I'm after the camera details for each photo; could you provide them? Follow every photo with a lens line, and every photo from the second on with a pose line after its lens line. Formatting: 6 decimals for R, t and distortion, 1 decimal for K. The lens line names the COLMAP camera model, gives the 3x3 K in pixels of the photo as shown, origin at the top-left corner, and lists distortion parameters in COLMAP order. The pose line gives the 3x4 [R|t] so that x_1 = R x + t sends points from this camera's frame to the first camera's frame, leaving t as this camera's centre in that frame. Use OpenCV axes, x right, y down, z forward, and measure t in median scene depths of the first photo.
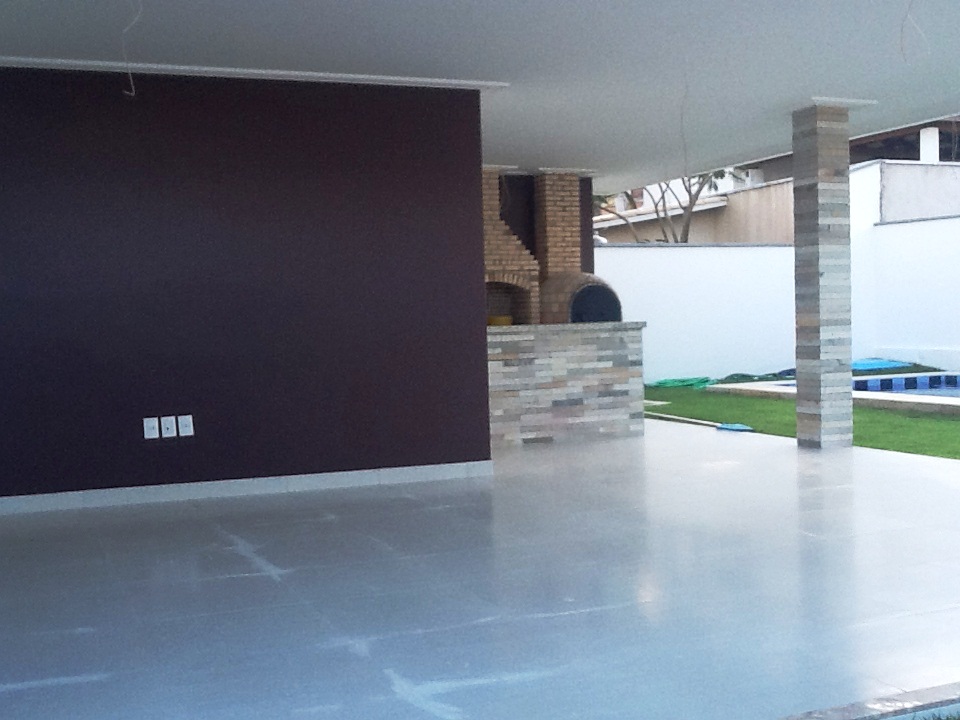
lens RADIAL K [[1172.8, 0, 489.7], [0, 1172.8, 368.3], [0, 0, 1]] dist [-0.005009, 0.000000]
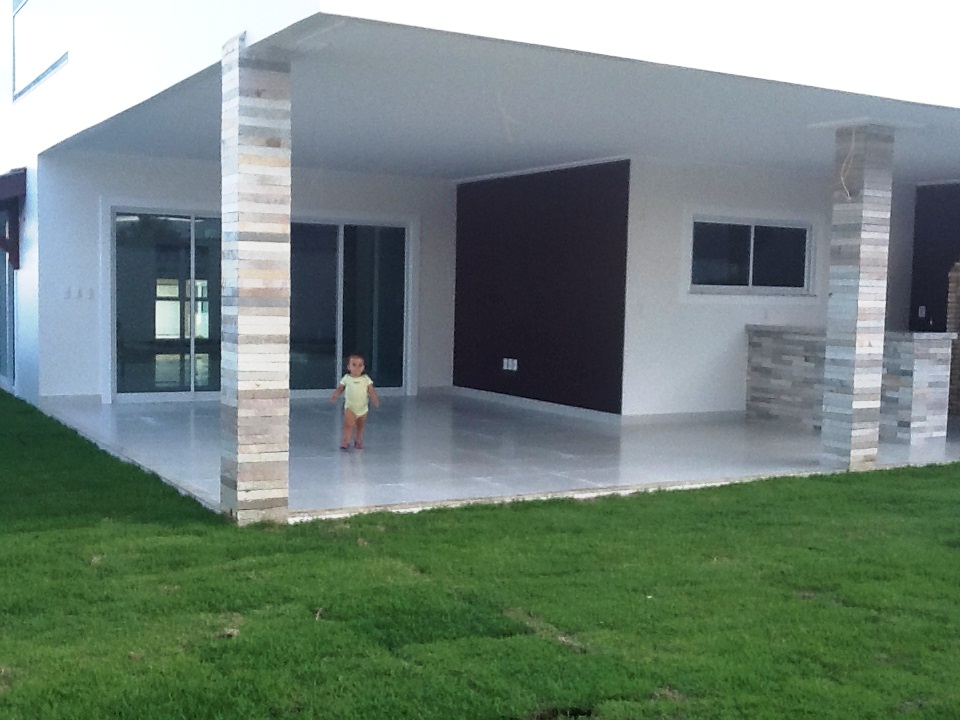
lens RADIAL K [[1172.8, 0, 476.8], [0, 1172.8, 390.4], [0, 0, 1]] dist [-0.005009, 0.000000]
pose [[0.119646, 0.116803, -0.985922, 1.111487], [-0.066232, 0.991782, 0.109460, -0.078354], [0.990605, 0.052203, 0.126398, 0.504605]]
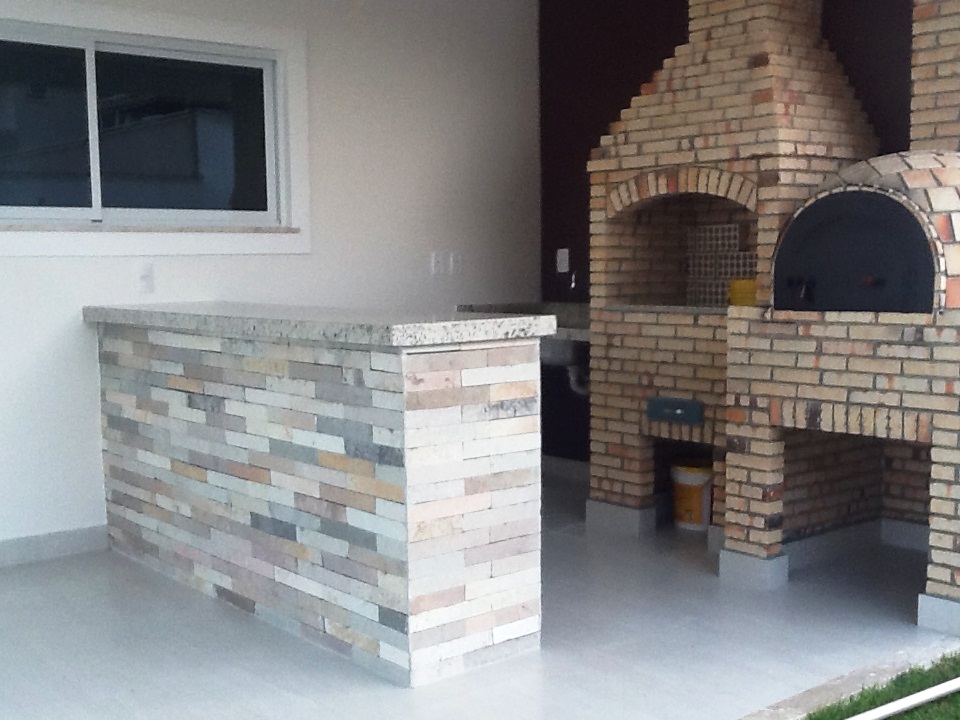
lens RADIAL K [[1172.8, 0, 488.8], [0, 1172.8, 402.9], [0, 0, 1]] dist [-0.005009, 0.000000]
pose [[0.295553, 0.140777, -0.944897, 0.434175], [-0.036004, 0.990022, 0.136238, -0.063381], [0.954648, -0.006246, 0.297673, 0.946029]]
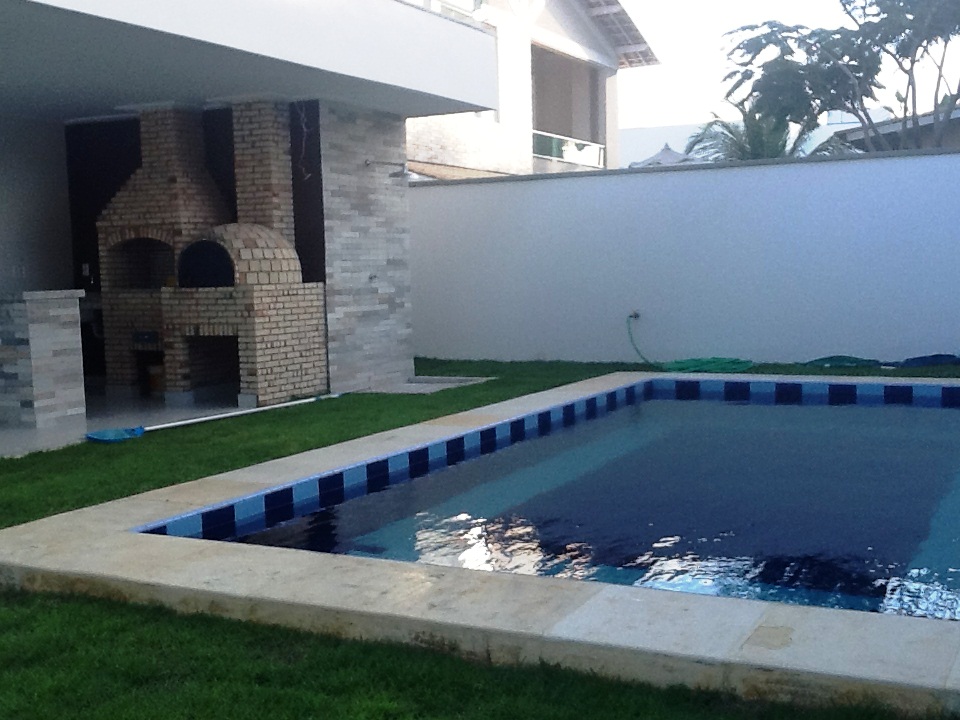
lens RADIAL K [[1172.8, 0, 491.9], [0, 1172.8, 393.5], [0, 0, 1]] dist [-0.005009, 0.000000]
pose [[0.642144, 0.098703, -0.760203, 0.998096], [-0.027891, 0.994028, 0.105503, -0.066586], [0.766077, -0.046545, 0.641062, 0.728099]]
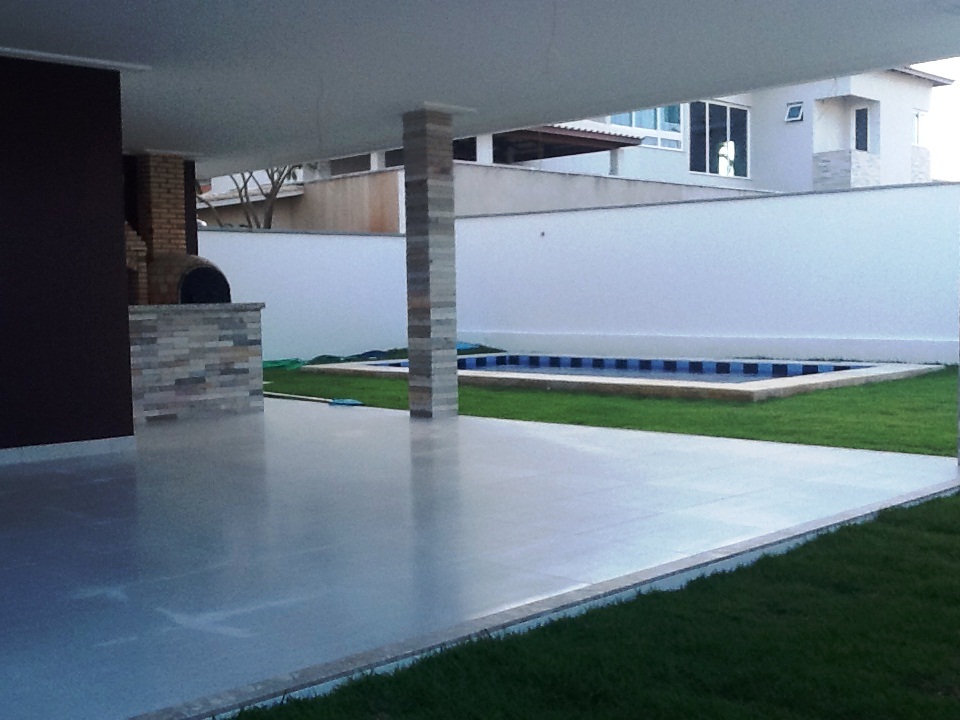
lens RADIAL K [[1172.8, 0, 487.2], [0, 1172.8, 368.6], [0, 0, 1]] dist [-0.005009, 0.000000]
pose [[0.926868, -0.009218, 0.375274, -0.077120], [0.005102, 0.999915, 0.011960, 0.007618], [-0.375352, -0.009171, 0.926837, -0.048575]]
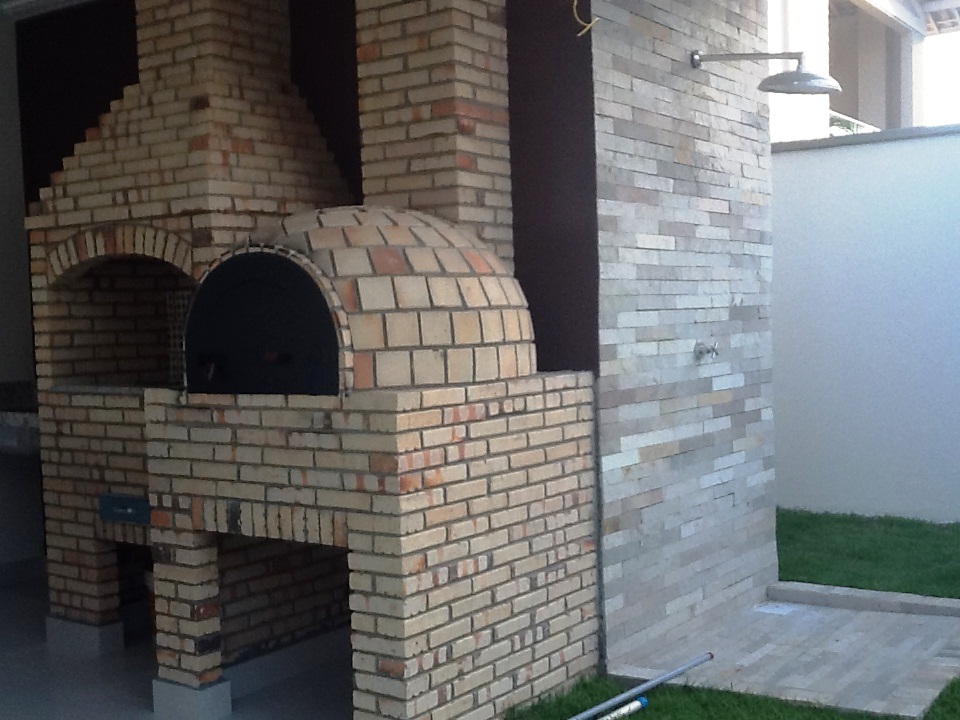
lens RADIAL K [[1172.8, 0, 479.0], [0, 1172.8, 398.2], [0, 0, 1]] dist [-0.005009, 0.000000]
pose [[0.518423, 0.078247, -0.851537, 0.410697], [-0.023348, 0.996729, 0.077374, -0.070295], [0.854806, -0.020231, 0.518554, 1.055008]]
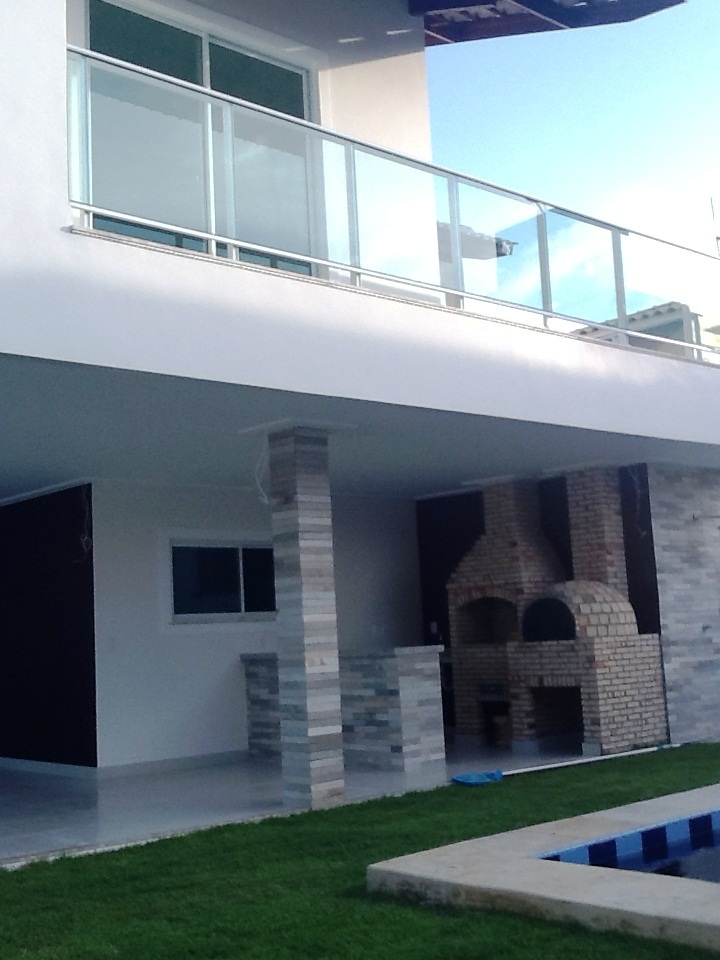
lens RADIAL K [[1172.8, 0, 337.0], [0, 1172.8, 489.5], [0, 0, 1]] dist [-0.005009, 0.000000]
pose [[0.310973, -0.103331, -0.944785, 1.040820], [0.001840, 0.994136, -0.108123, -0.066499], [0.950417, 0.031885, 0.309339, 0.667169]]
